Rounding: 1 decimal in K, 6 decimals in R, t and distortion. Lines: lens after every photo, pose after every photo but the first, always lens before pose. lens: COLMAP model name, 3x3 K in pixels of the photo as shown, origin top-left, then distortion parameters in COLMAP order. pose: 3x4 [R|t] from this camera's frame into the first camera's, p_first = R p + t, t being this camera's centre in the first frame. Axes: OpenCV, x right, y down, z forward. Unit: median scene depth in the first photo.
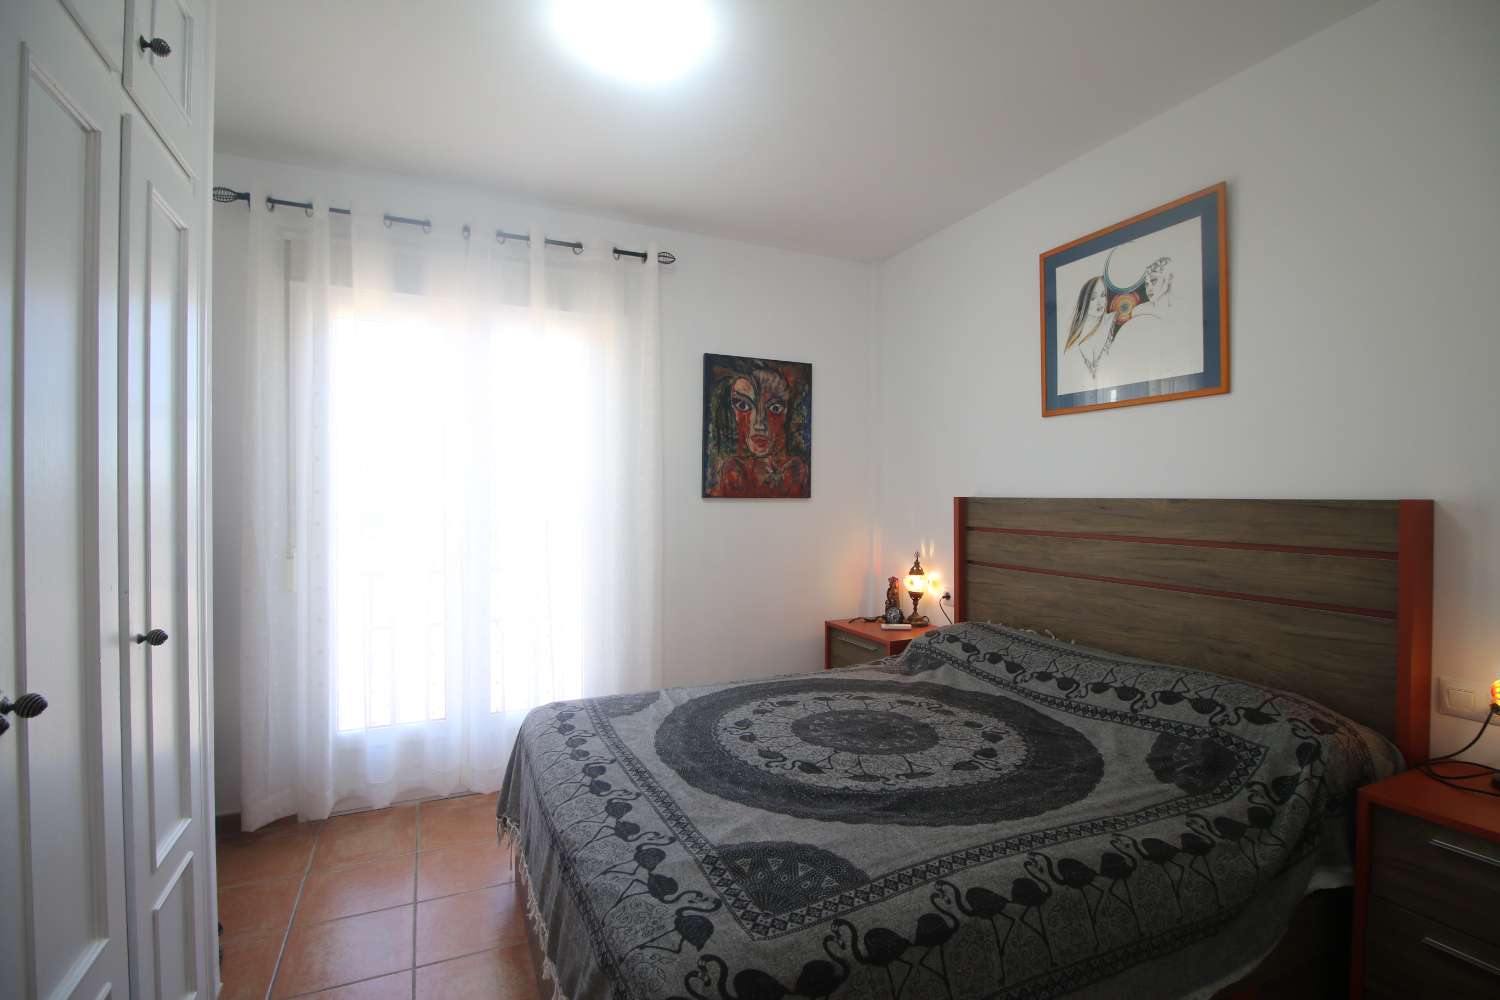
lens RADIAL K [[694.3, 0, 751.5], [0, 694.3, 499.3], [0, 0, 1]] dist [-0.005692, -0.009583]
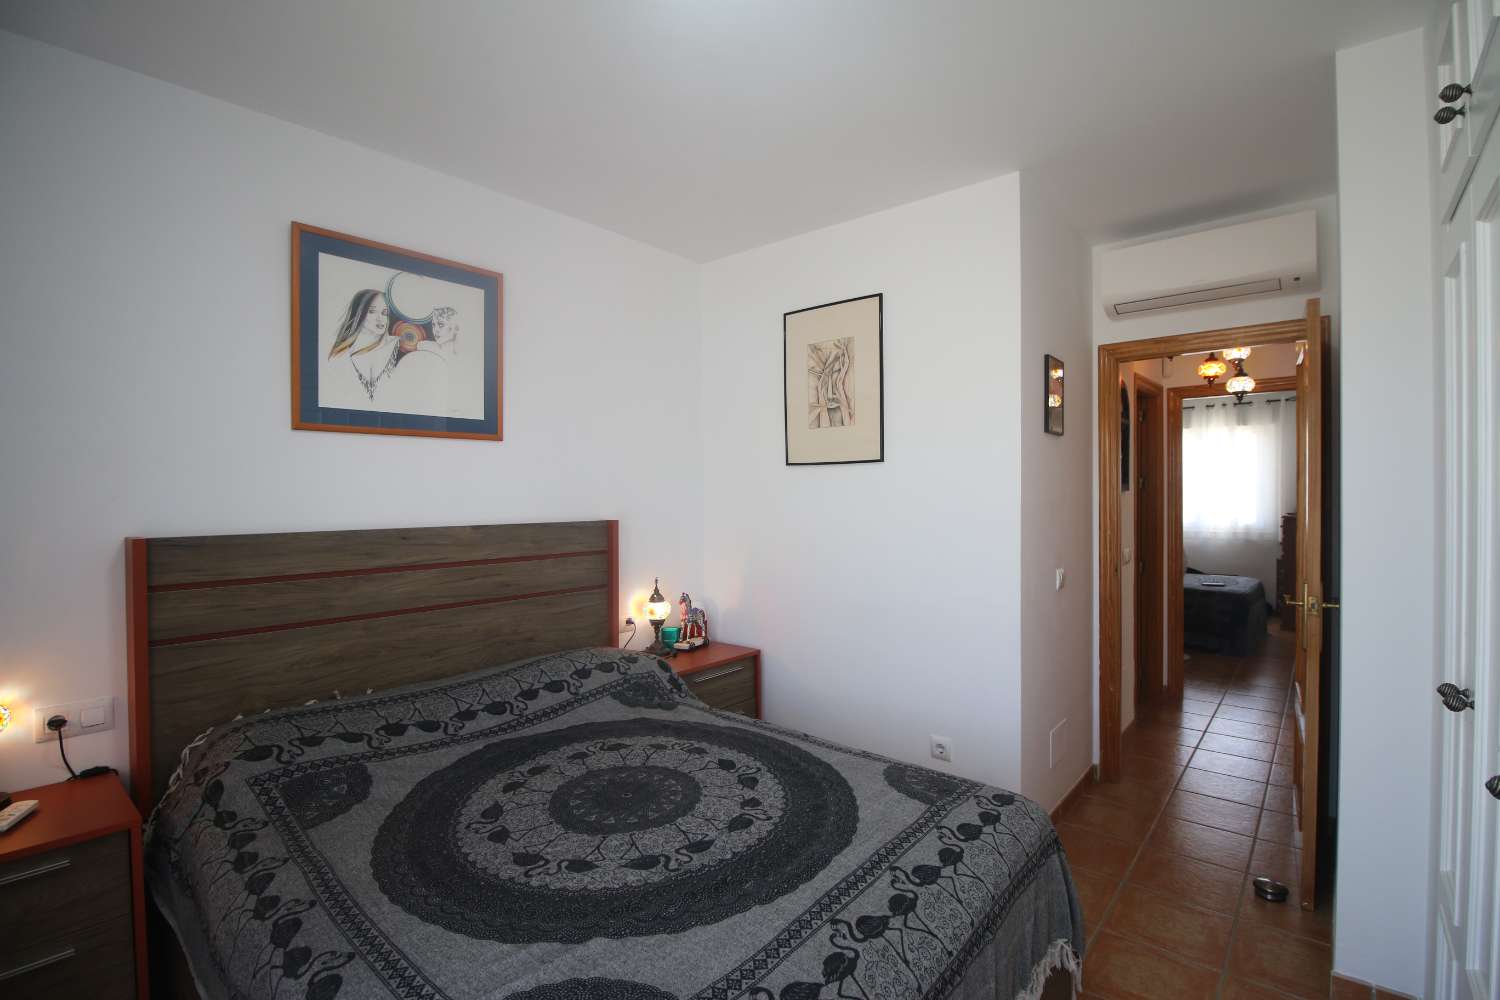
lens RADIAL K [[694.3, 0, 746.8], [0, 694.3, 497.9], [0, 0, 1]] dist [-0.005692, -0.009583]
pose [[-0.416453, -0.008468, 0.909118, -0.598003], [0.006950, 0.999898, 0.012497, -0.055461], [-0.909131, 0.011522, -0.416352, 1.012061]]
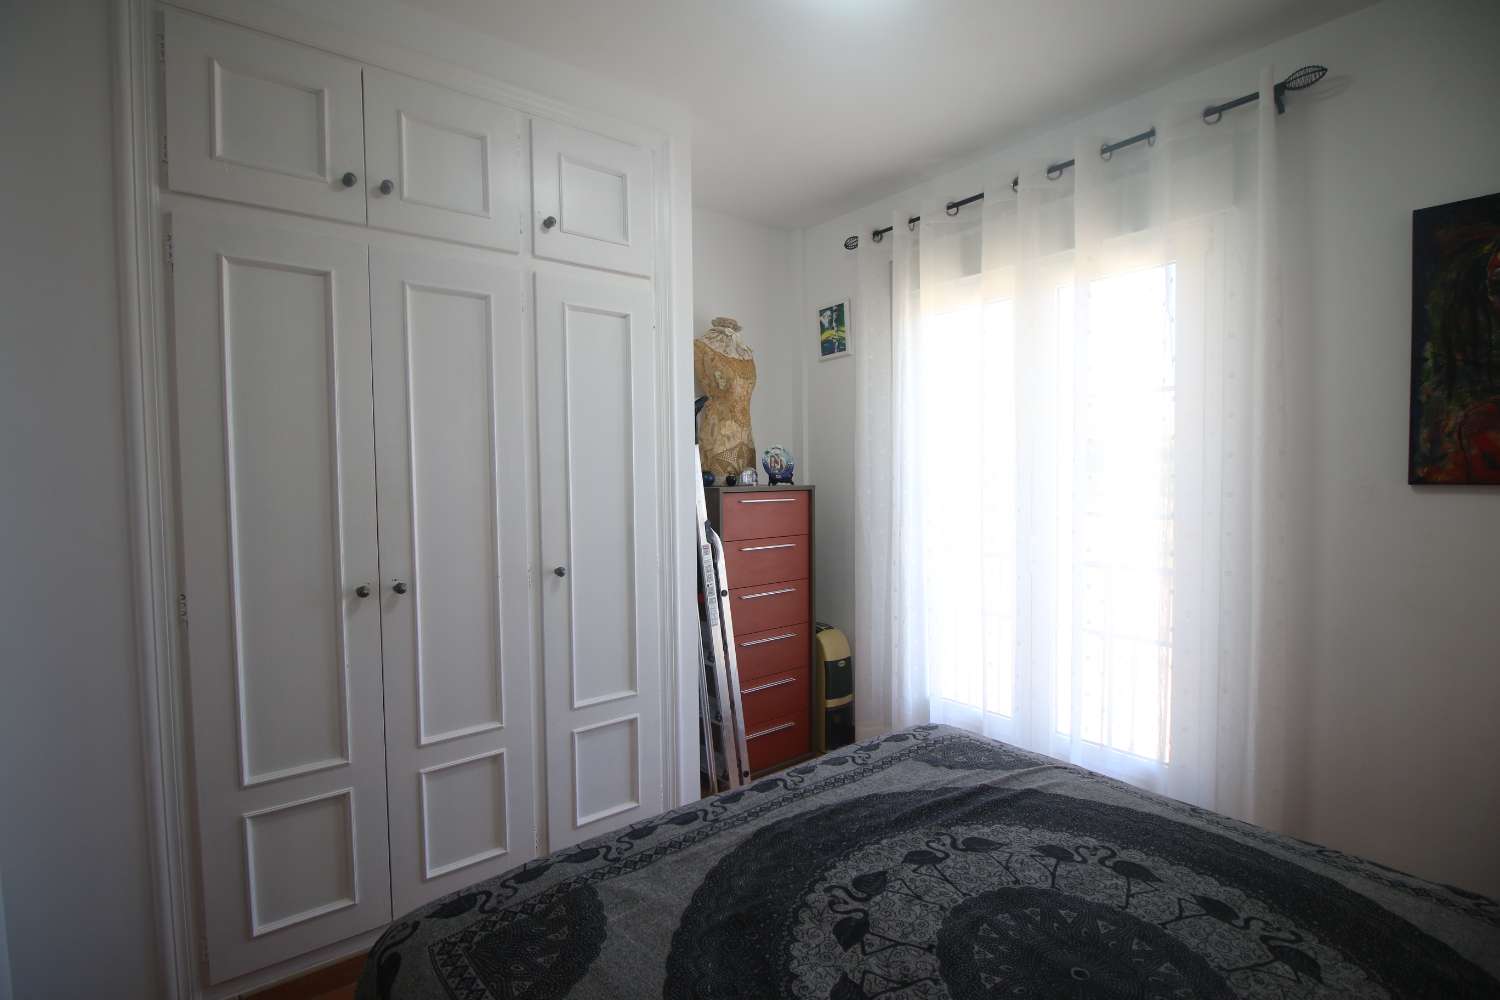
lens RADIAL K [[694.3, 0, 746.9], [0, 694.3, 497.6], [0, 0, 1]] dist [-0.005692, -0.009583]
pose [[0.224412, 0.031317, -0.973991, 0.470609], [0.008132, 0.999389, 0.034007, -0.020109], [0.974460, -0.015552, 0.224020, 0.547582]]
